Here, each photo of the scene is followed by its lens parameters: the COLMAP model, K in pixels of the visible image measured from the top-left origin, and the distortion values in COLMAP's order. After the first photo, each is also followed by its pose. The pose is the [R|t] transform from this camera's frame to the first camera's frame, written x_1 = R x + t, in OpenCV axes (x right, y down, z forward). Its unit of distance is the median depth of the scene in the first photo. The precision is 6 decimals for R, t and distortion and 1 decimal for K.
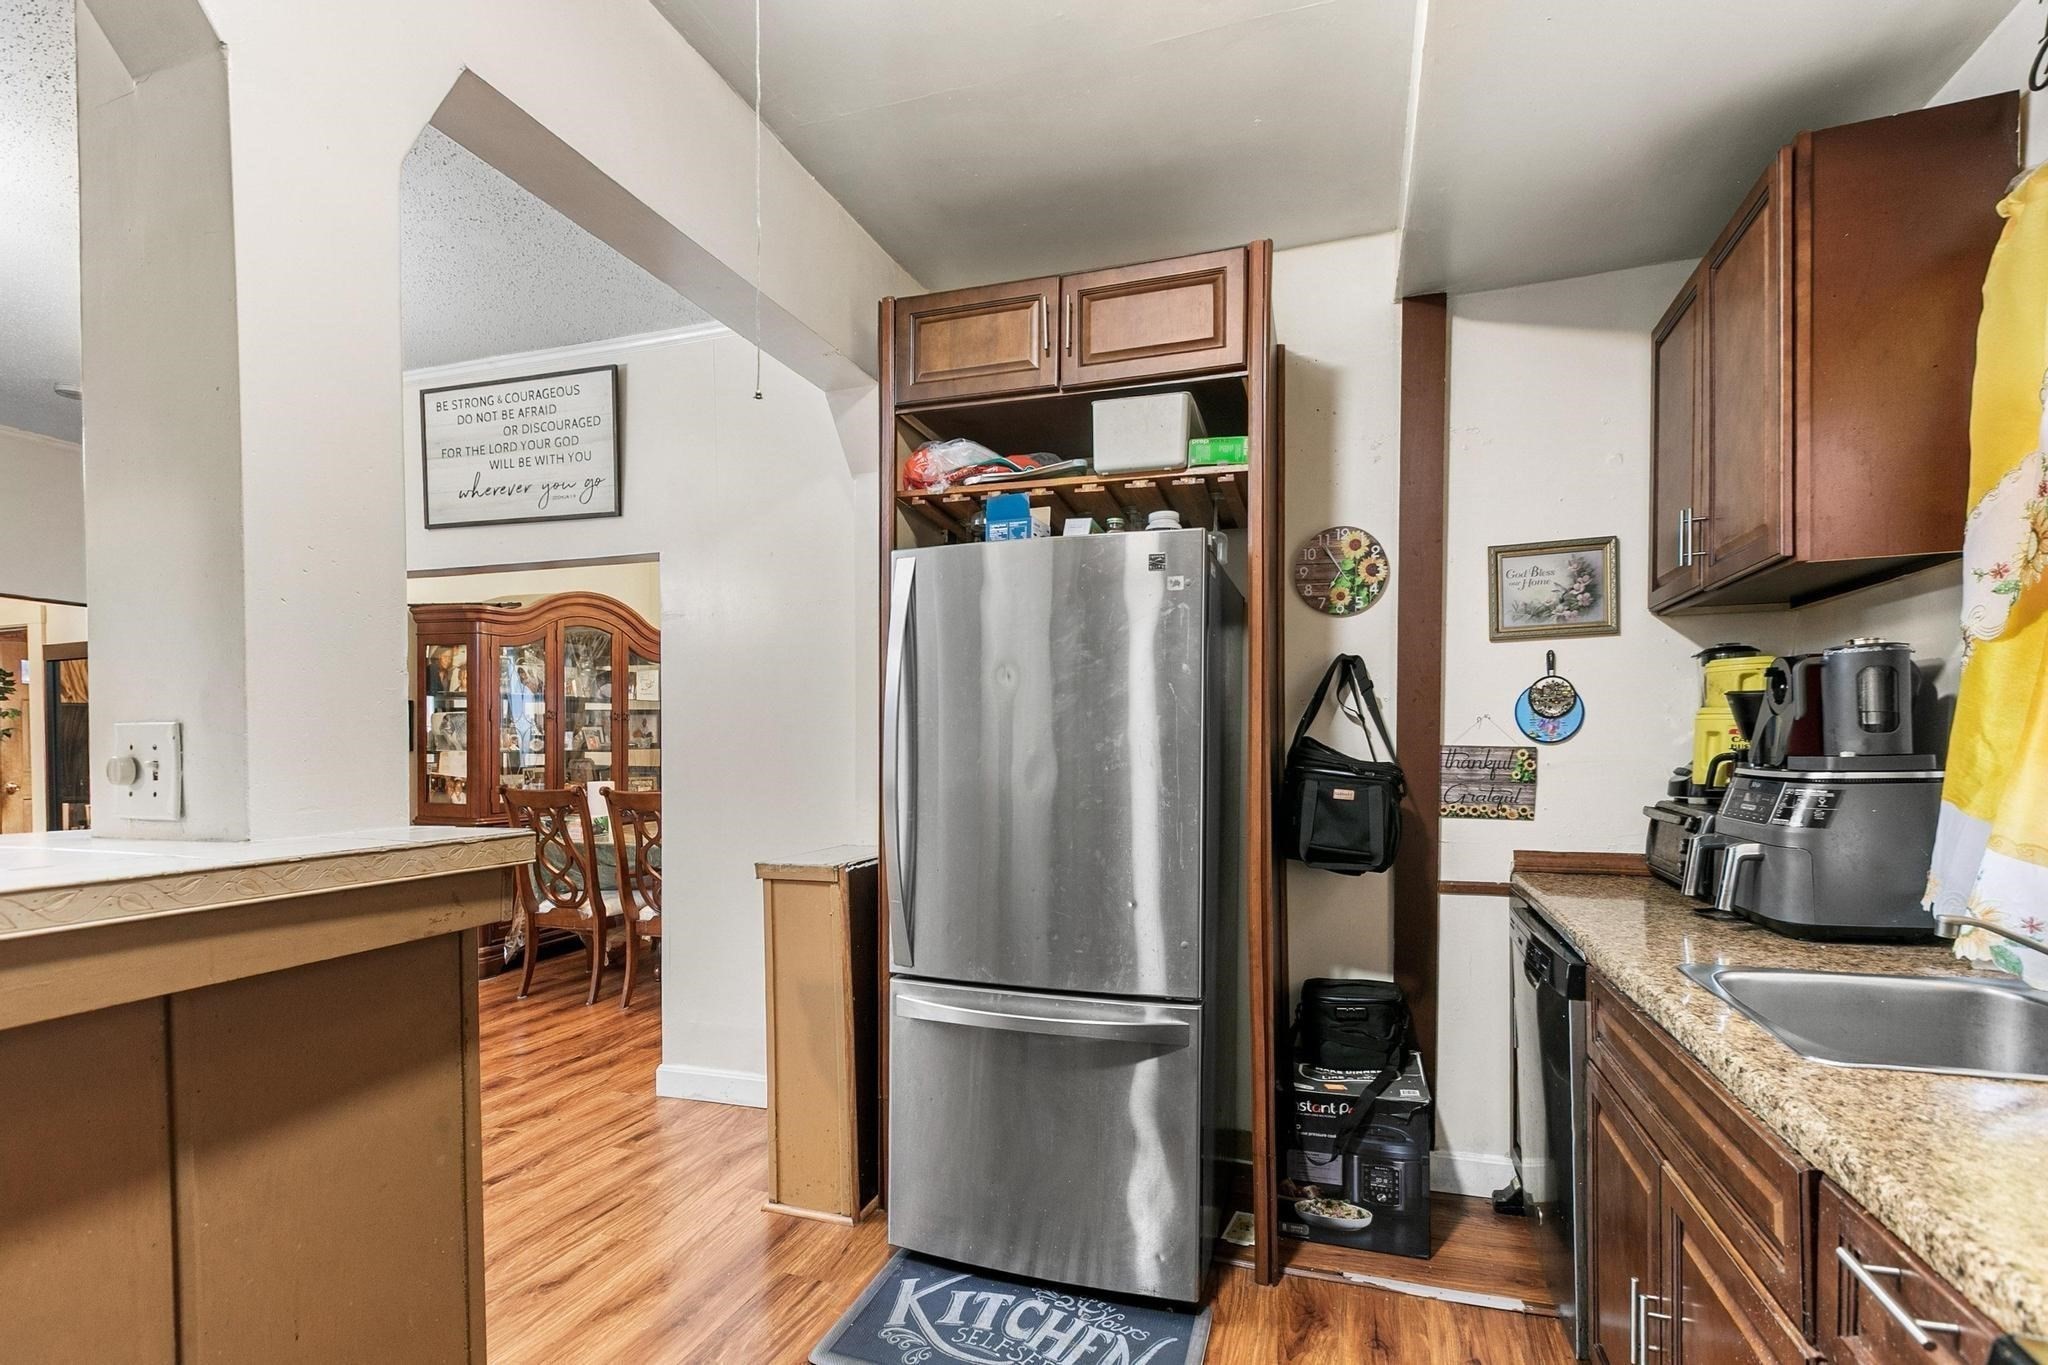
lens RADIAL K [[919.2, 0, 1039.5], [0, 919.2, 762.8], [0, 0, 1]] dist [0.002235, 0.000359]
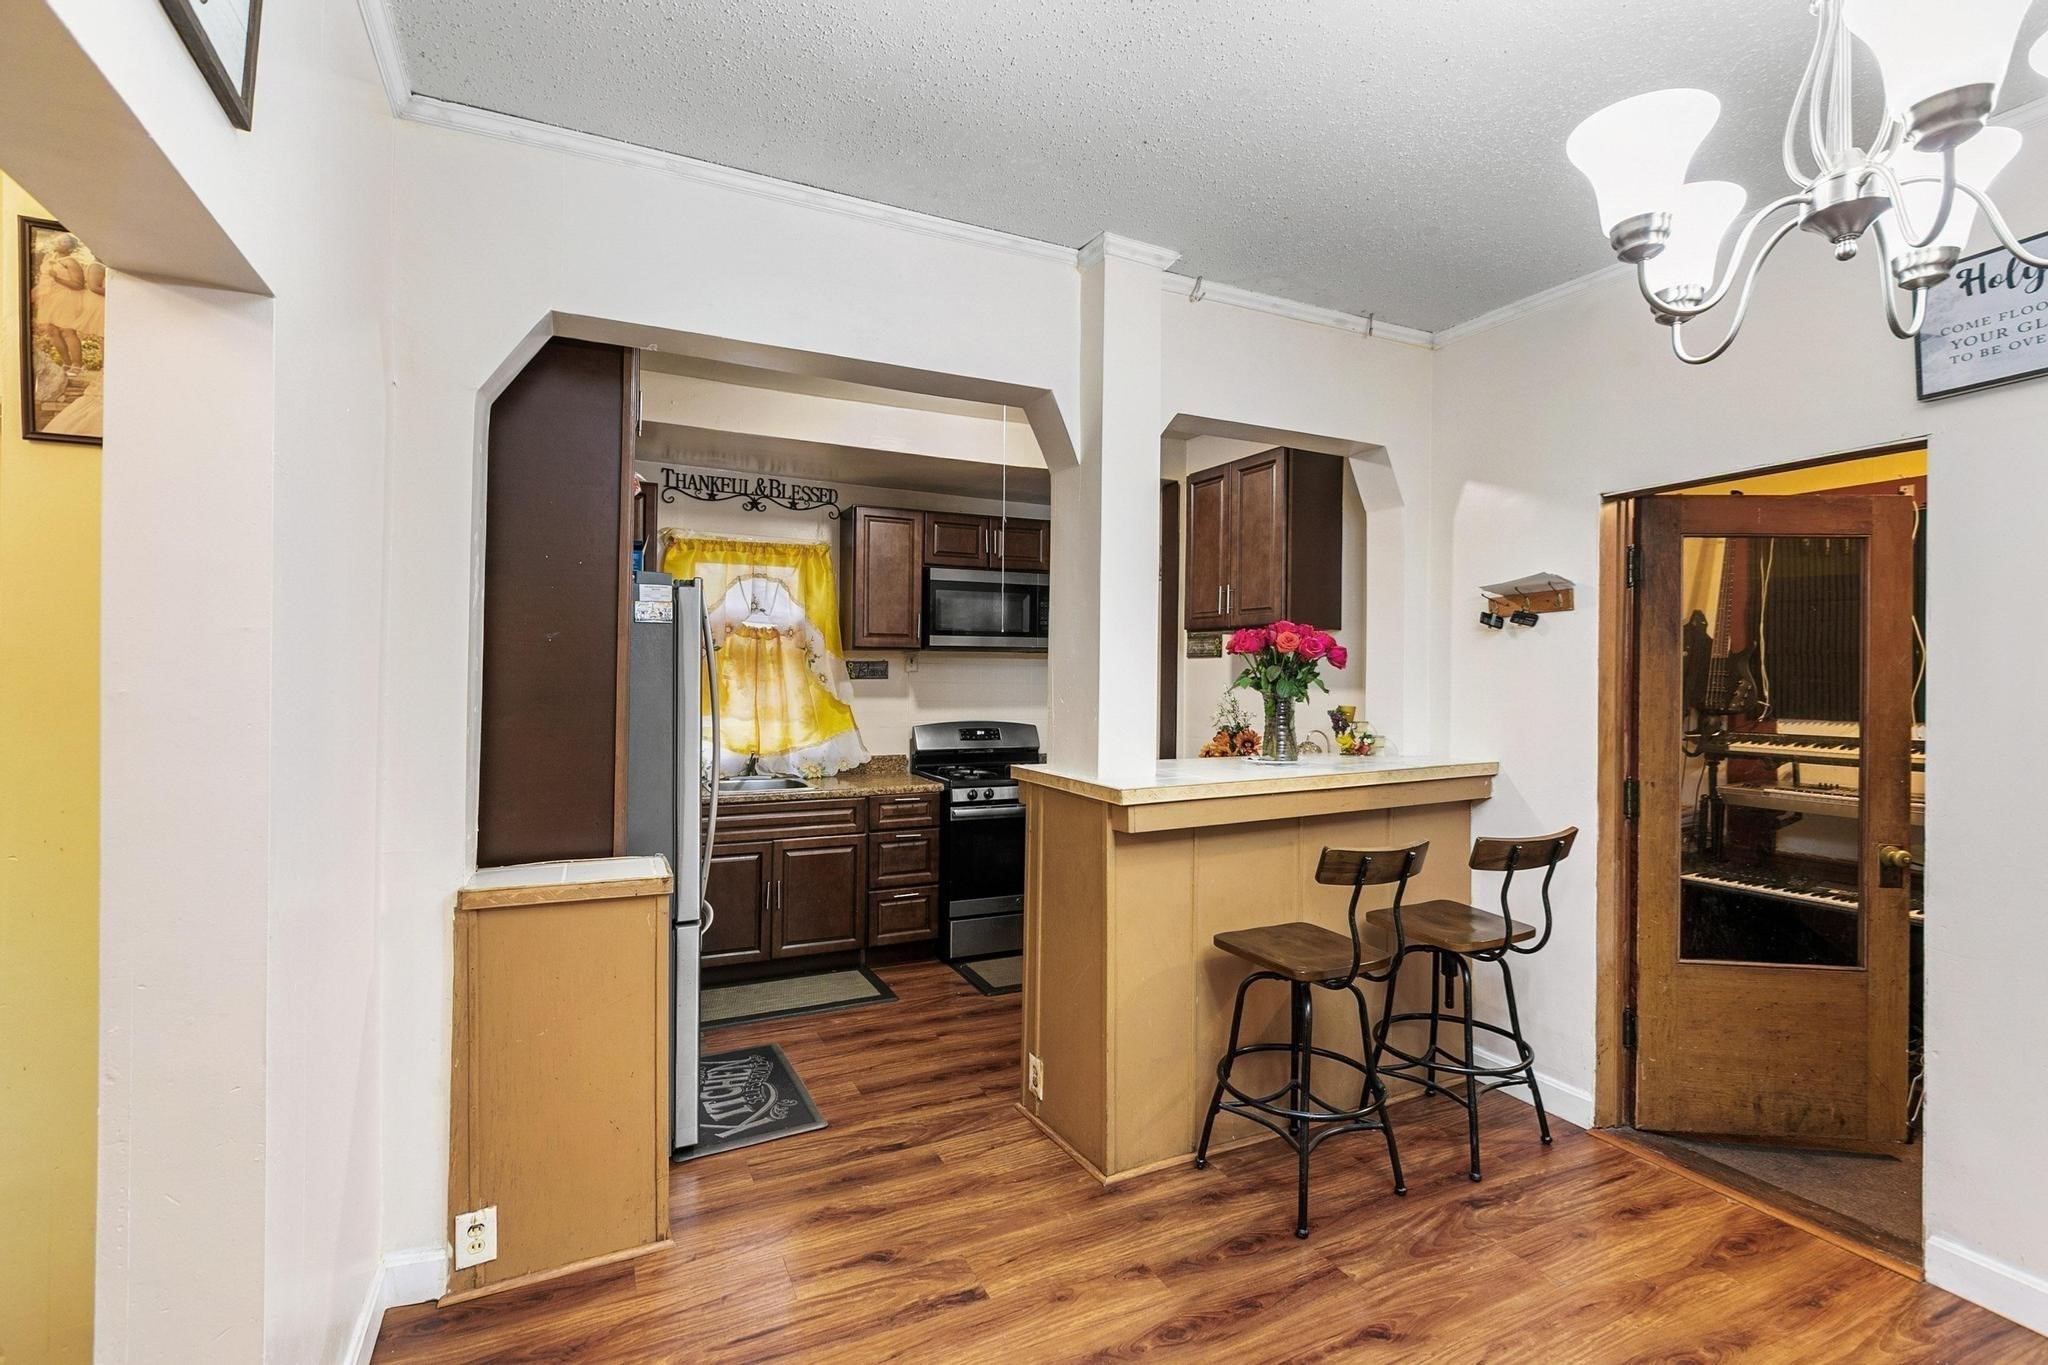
lens RADIAL K [[919.2, 0, 1025.0], [0, 919.2, 671.7], [0, 0, 1]] dist [0.002235, 0.000359]
pose [[-0.692813, -0.003143, 0.721111, -0.611646], [0.006569, 0.999921, 0.010670, -0.048249], [-0.721087, 0.012129, -0.692738, 0.700342]]
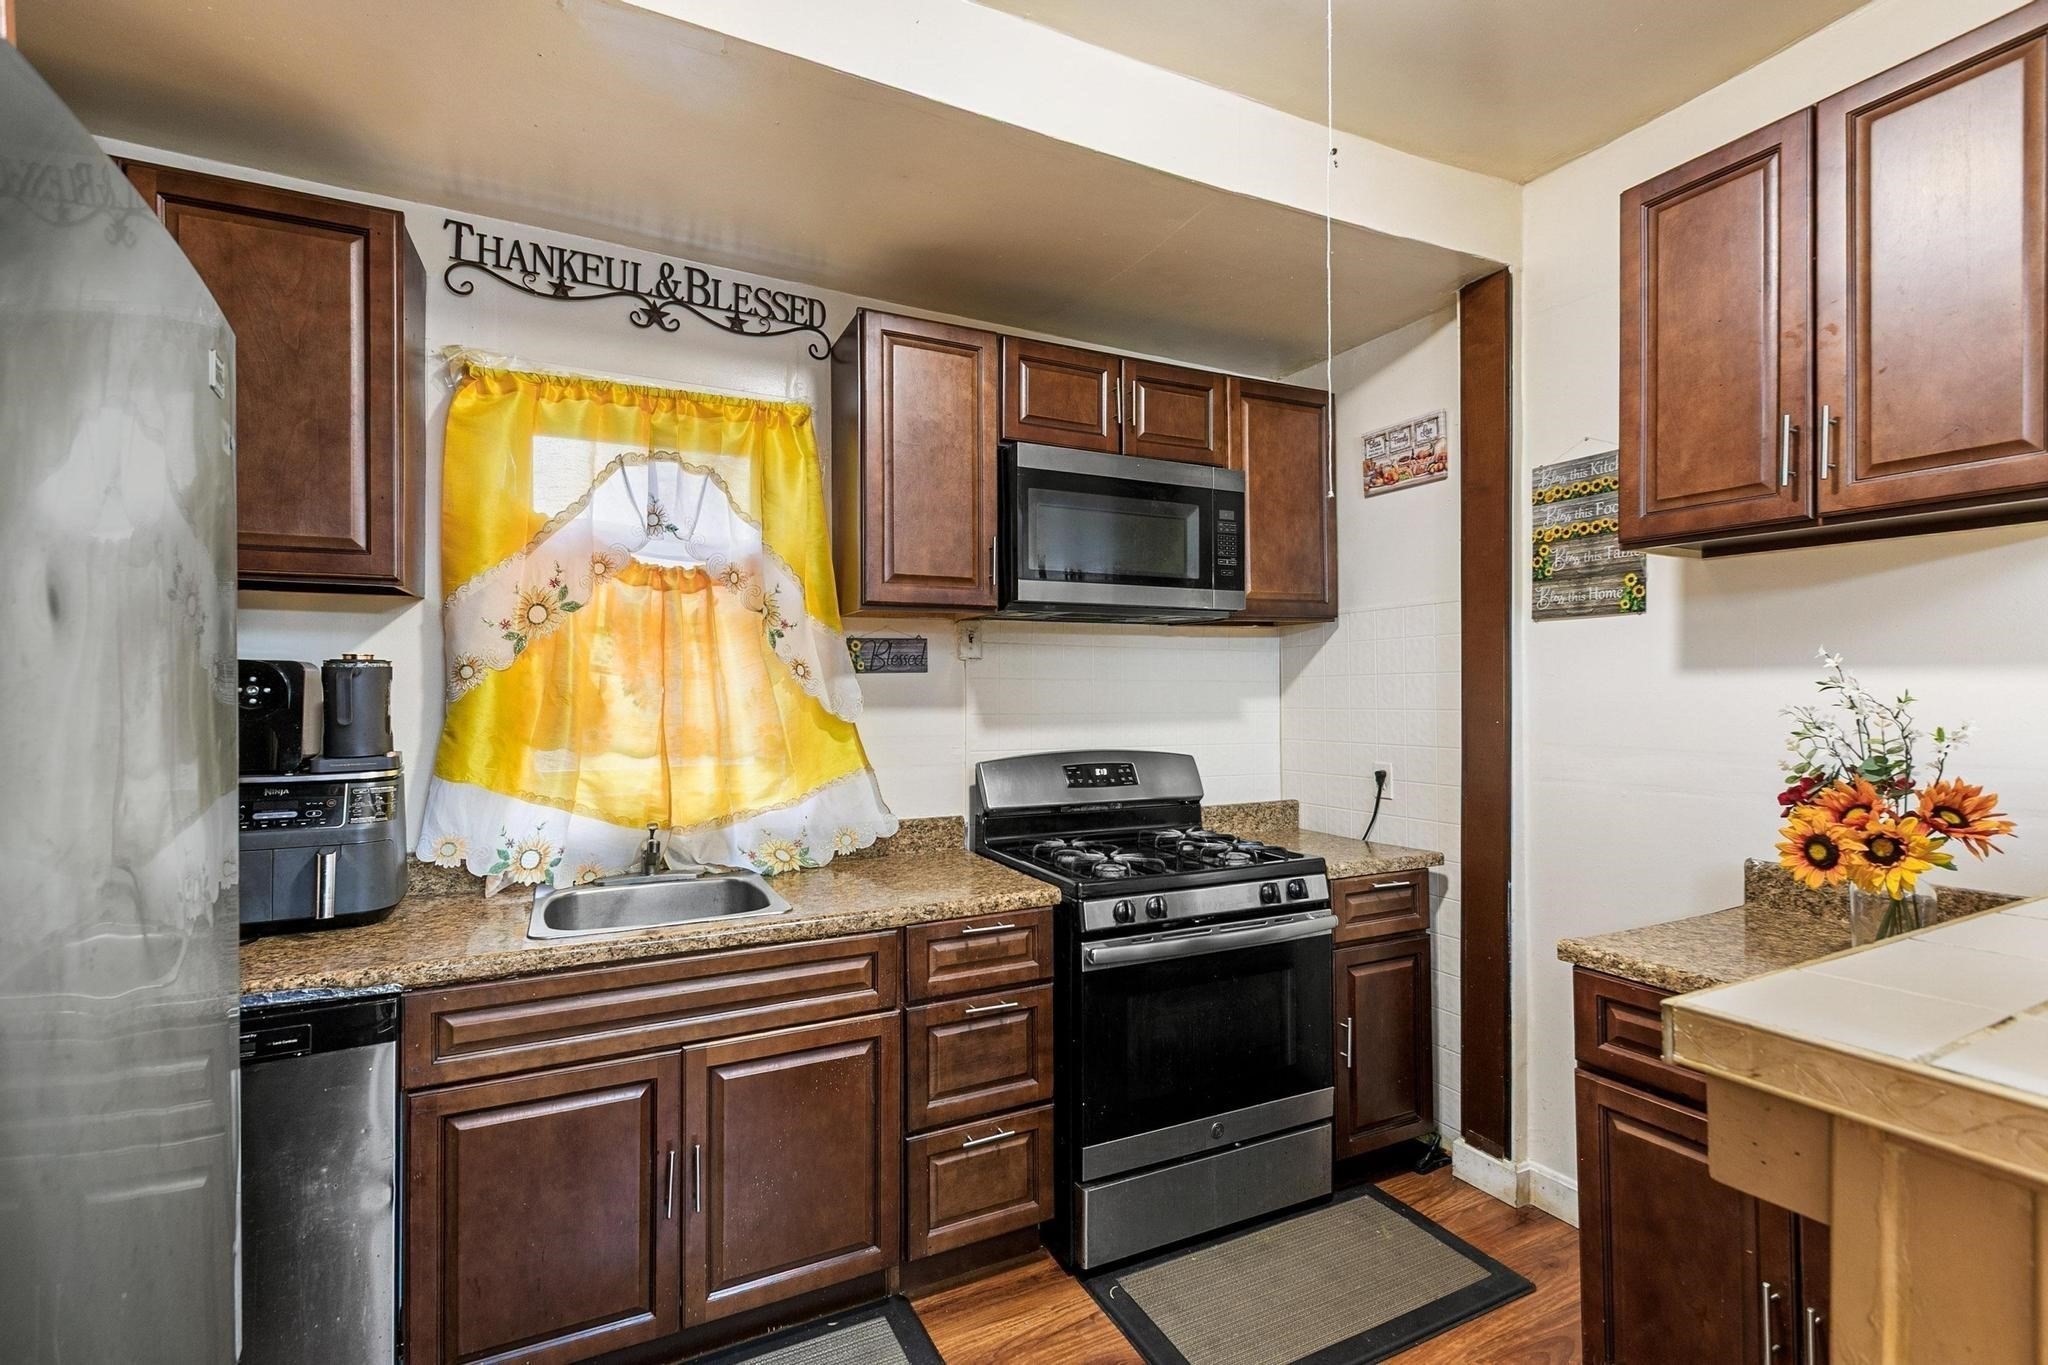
lens RADIAL K [[919.2, 0, 1031.5], [0, 919.2, 687.0], [0, 0, 1]] dist [0.002235, 0.000359]
pose [[-0.705799, 0.005427, 0.708391, -0.179591], [0.019751, 0.999733, 0.012019, -0.026522], [-0.708137, 0.022474, -0.705718, 0.429721]]
